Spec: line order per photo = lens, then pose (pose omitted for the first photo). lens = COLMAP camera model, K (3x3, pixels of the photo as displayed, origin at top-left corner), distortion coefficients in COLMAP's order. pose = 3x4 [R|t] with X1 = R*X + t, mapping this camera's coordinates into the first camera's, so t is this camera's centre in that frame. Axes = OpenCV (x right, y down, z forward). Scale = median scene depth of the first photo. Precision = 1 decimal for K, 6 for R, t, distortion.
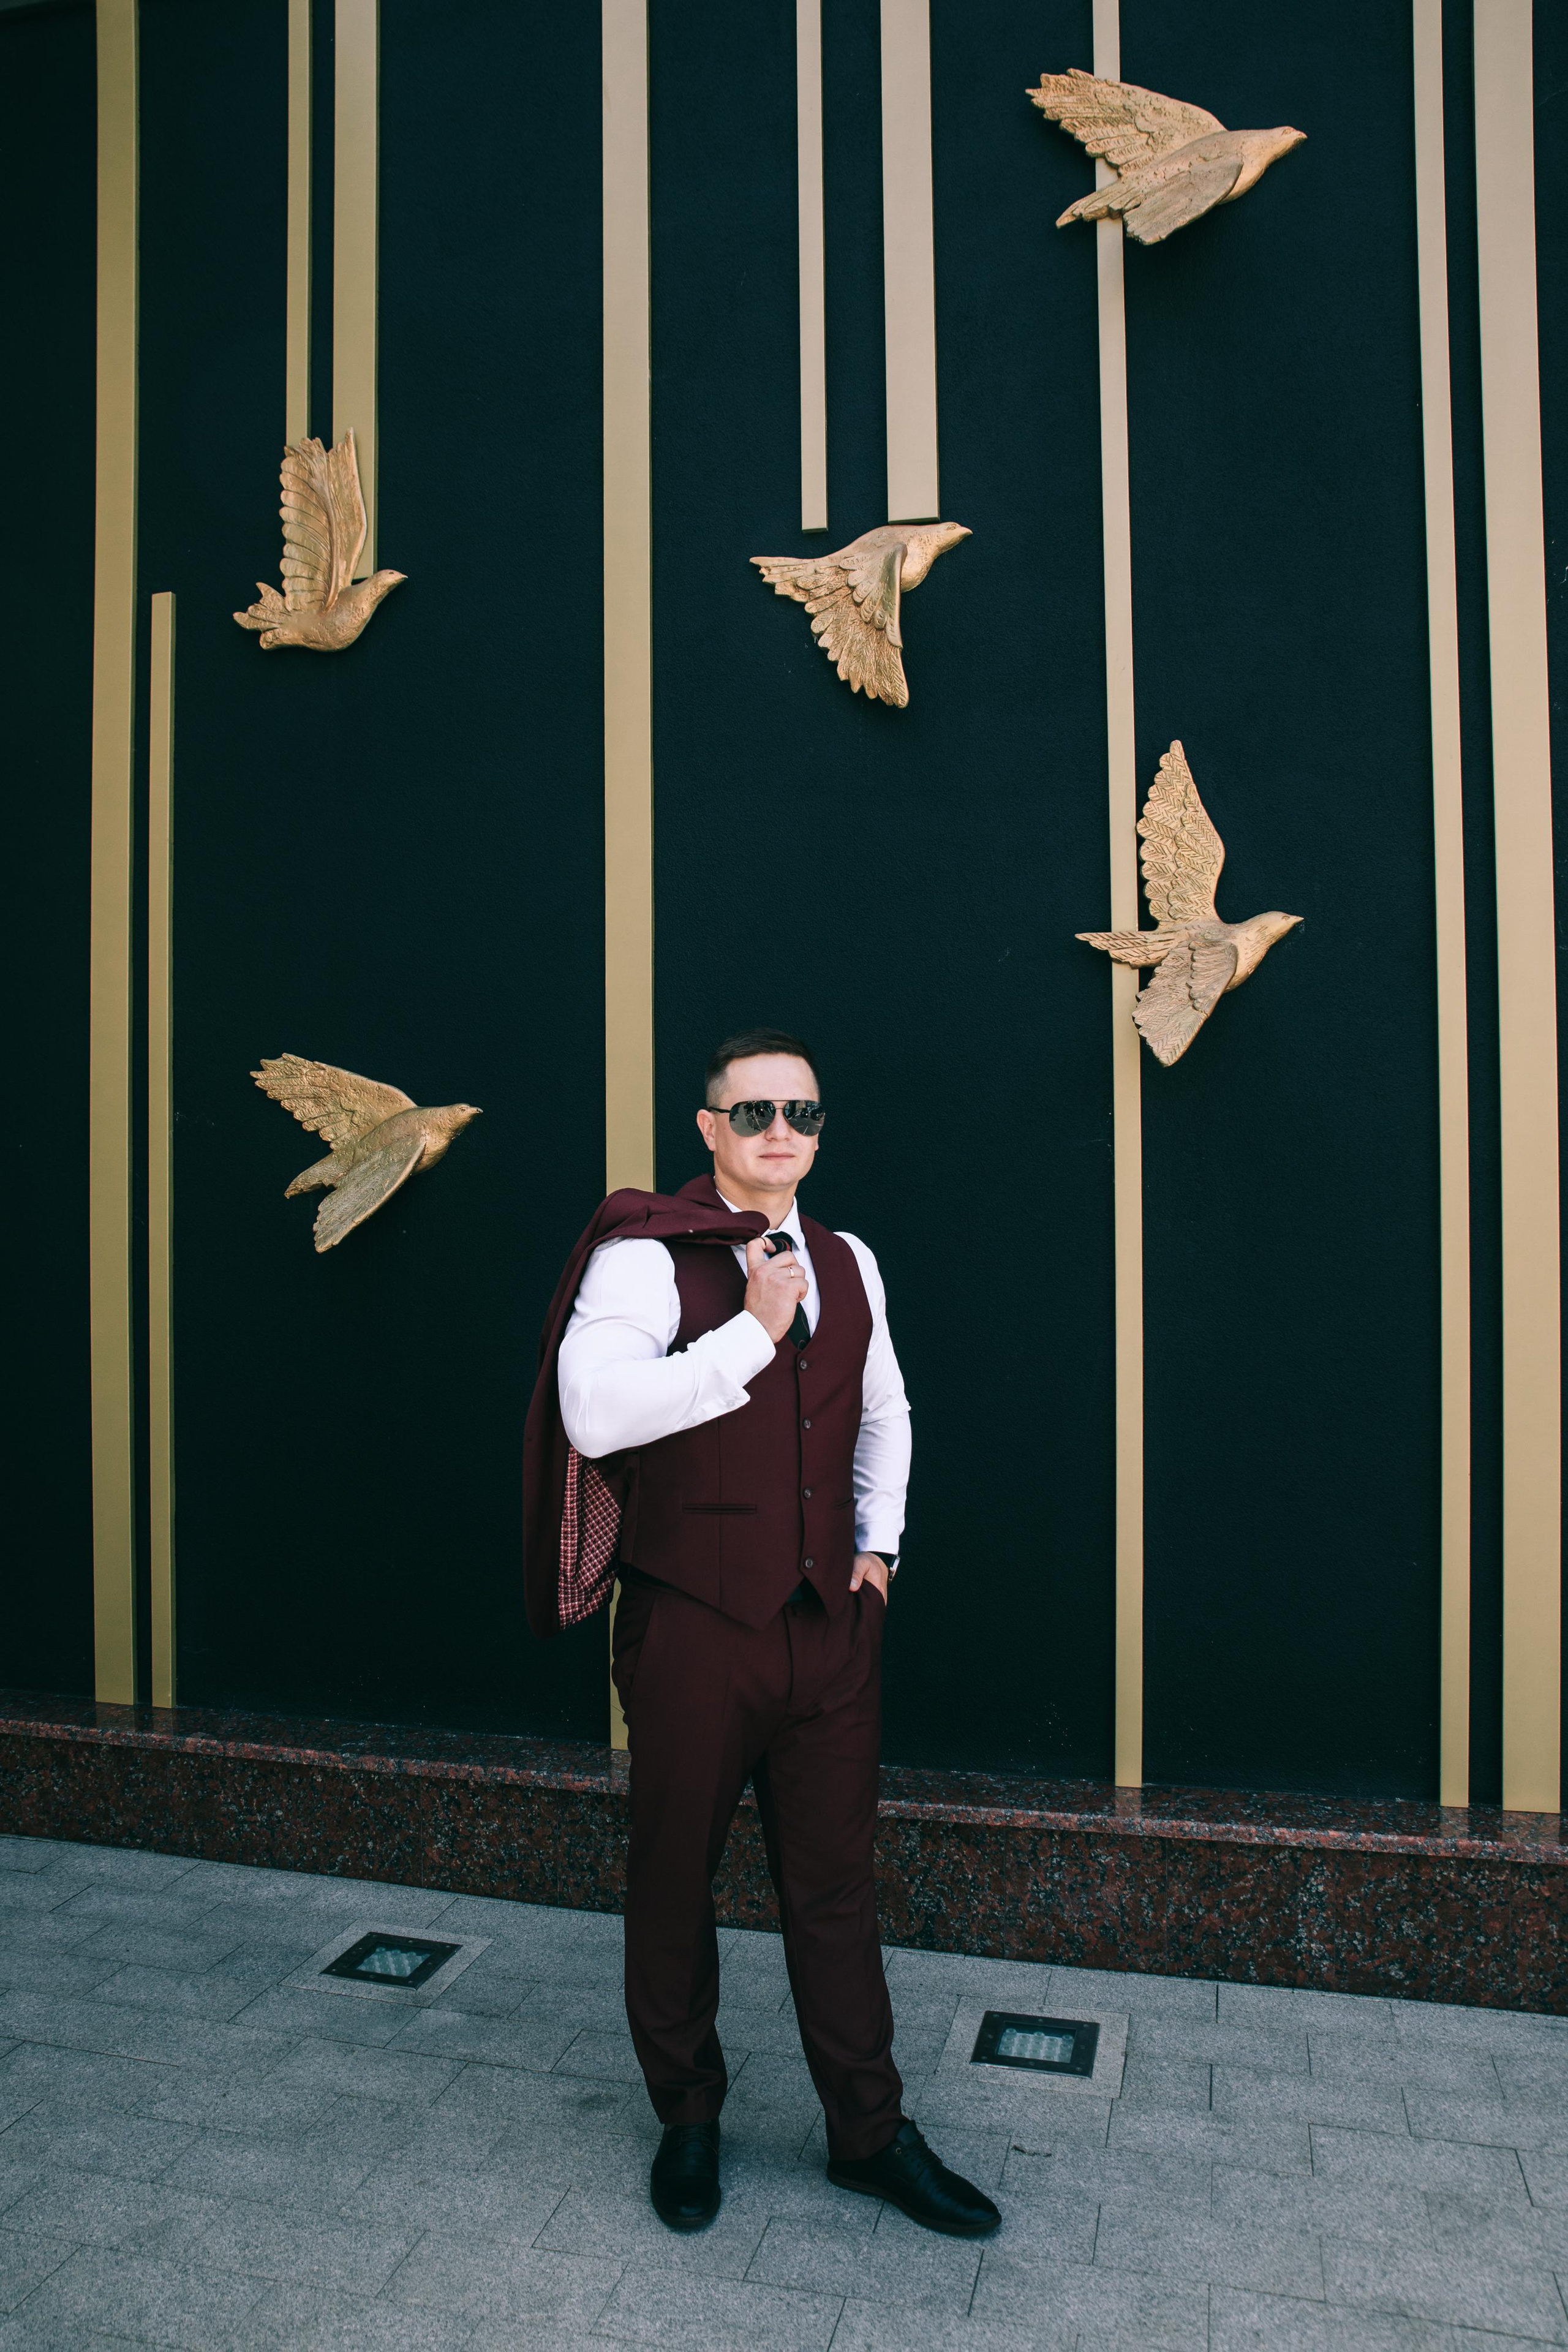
lens RADIAL K [[1752.8, 0, 762.8], [0, 1752.8, 1178.6], [0, 0, 1]] dist [-0.096193, 0.074006]
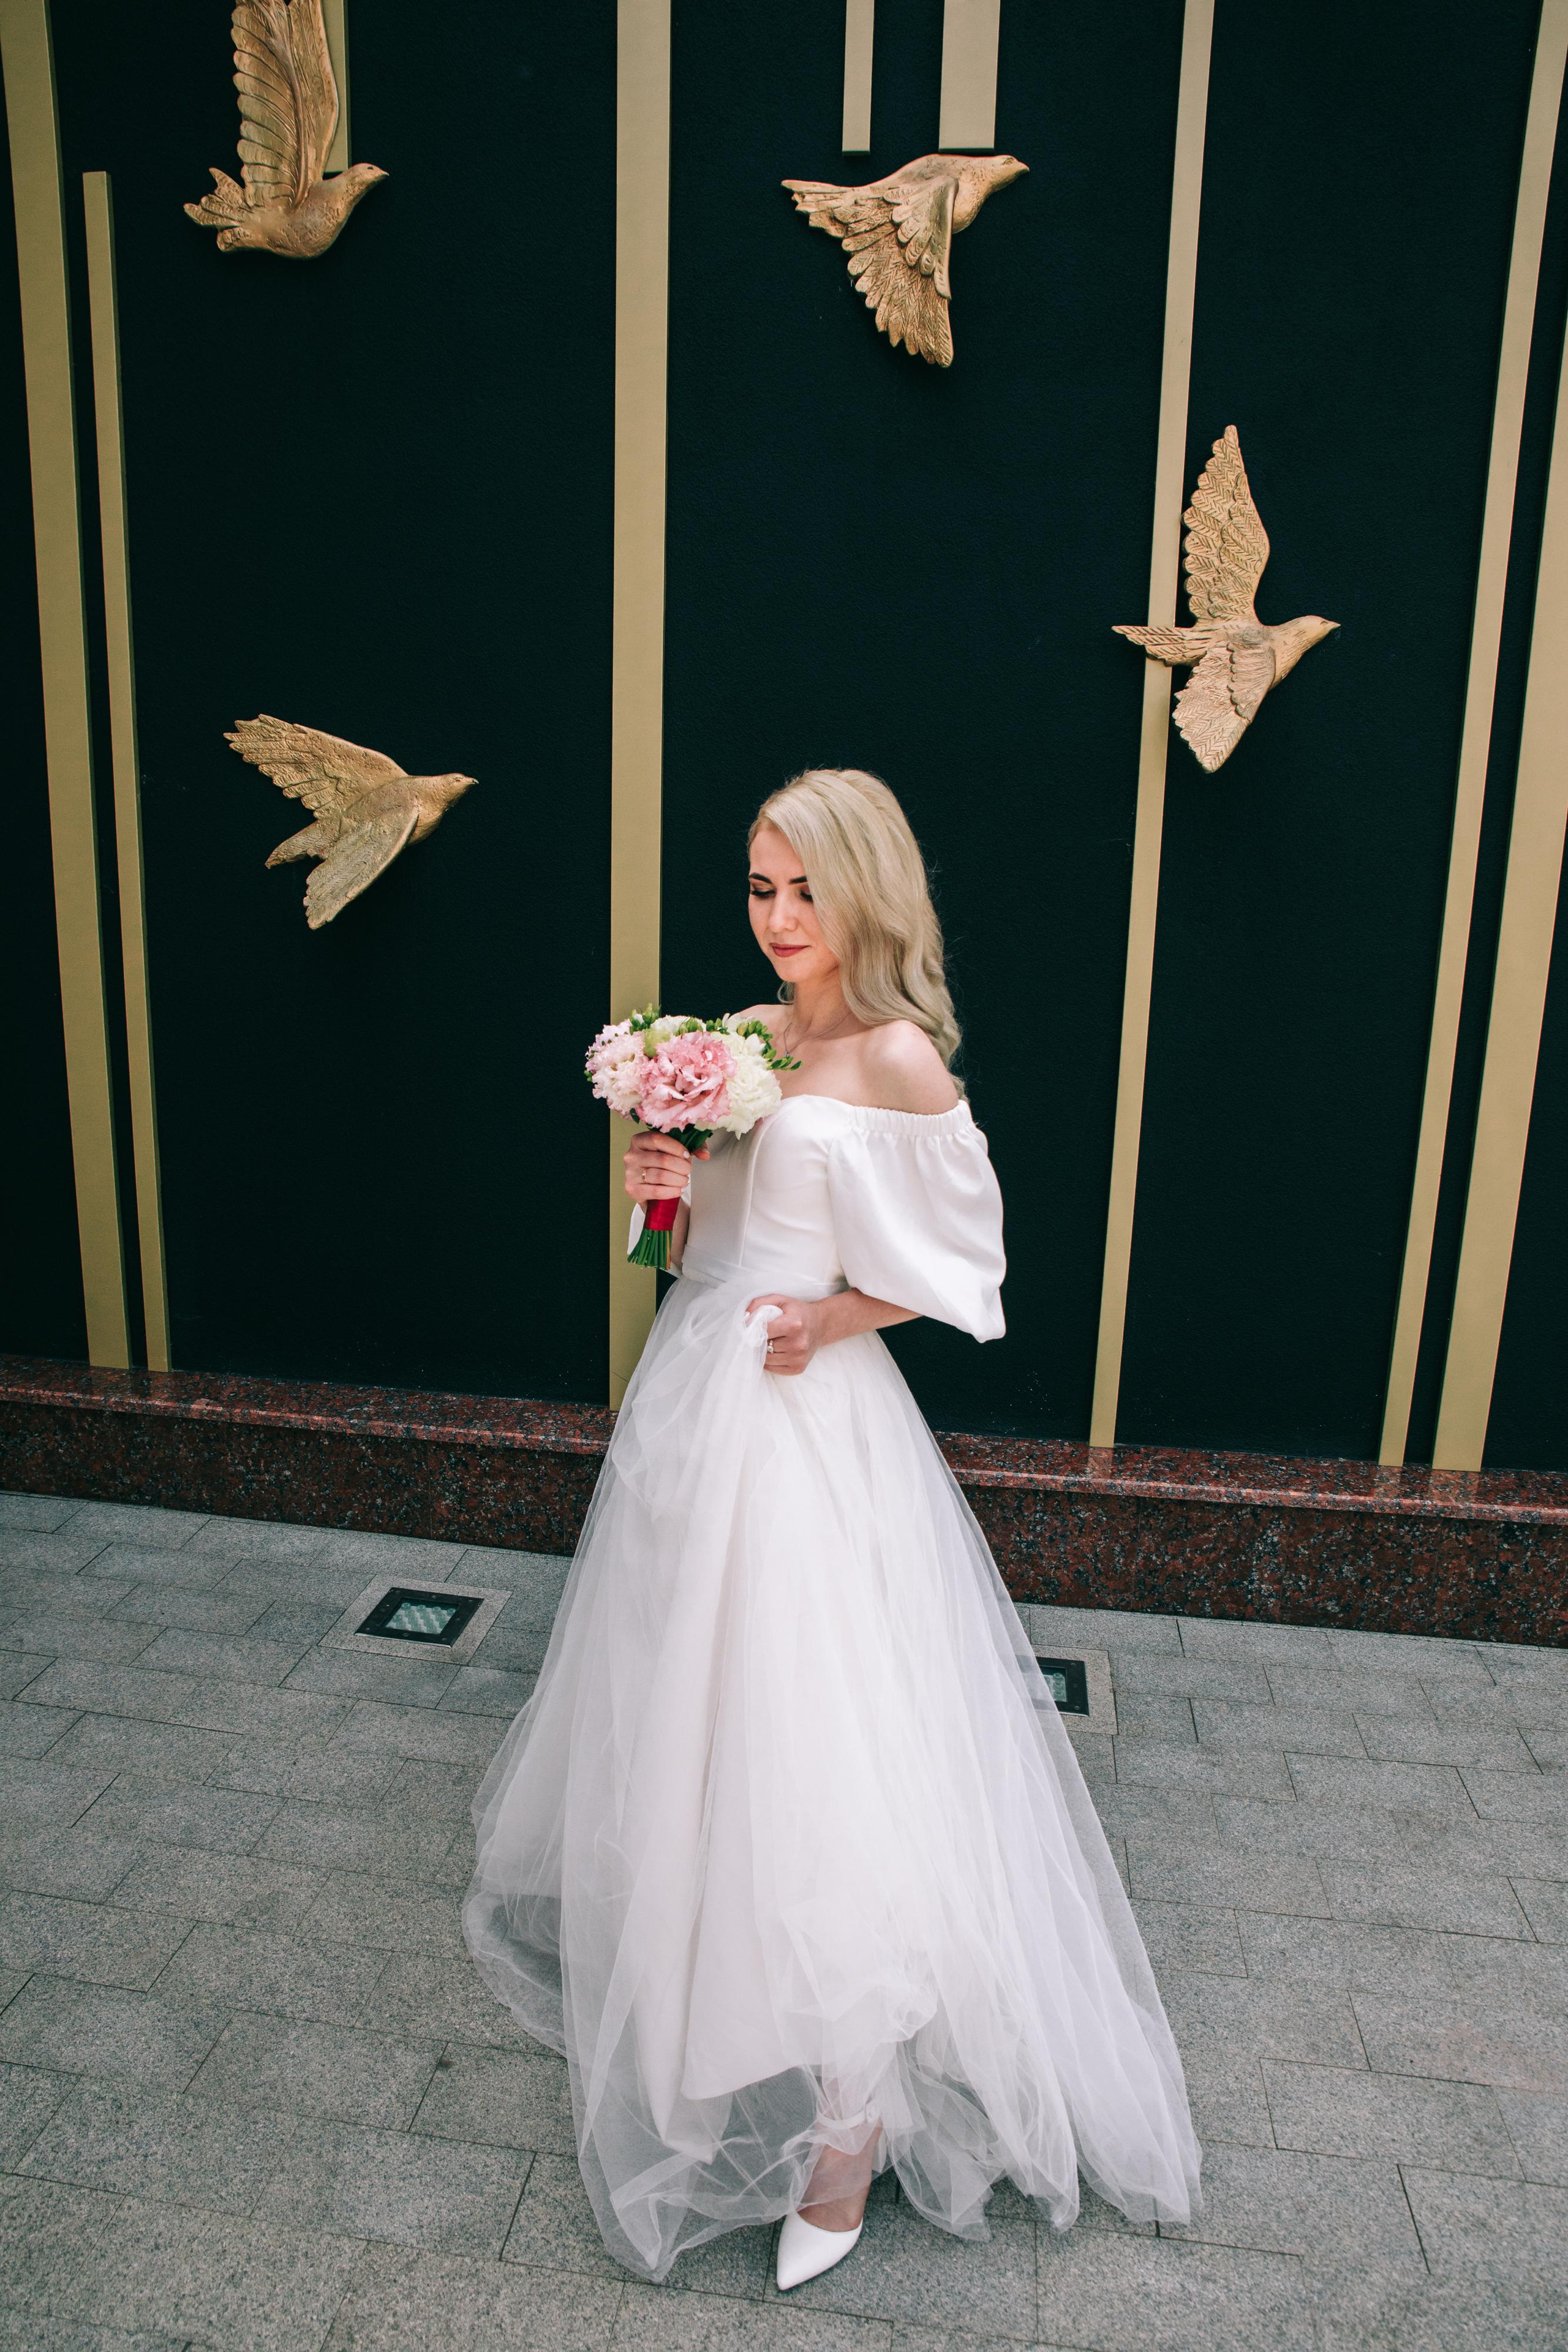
lens RADIAL K [[1588.0, 0, 764.9], [0, 1588.0, 1180.1], [0, 0, 1]] dist [-0.119381, 0.071362]
pose [[0.993139, 0.003530, 0.116886, -0.111606], [-0.031256, 0.971194, 0.236232, -0.037861], [-0.112685, -0.238265, 0.964641, 0.103341]]
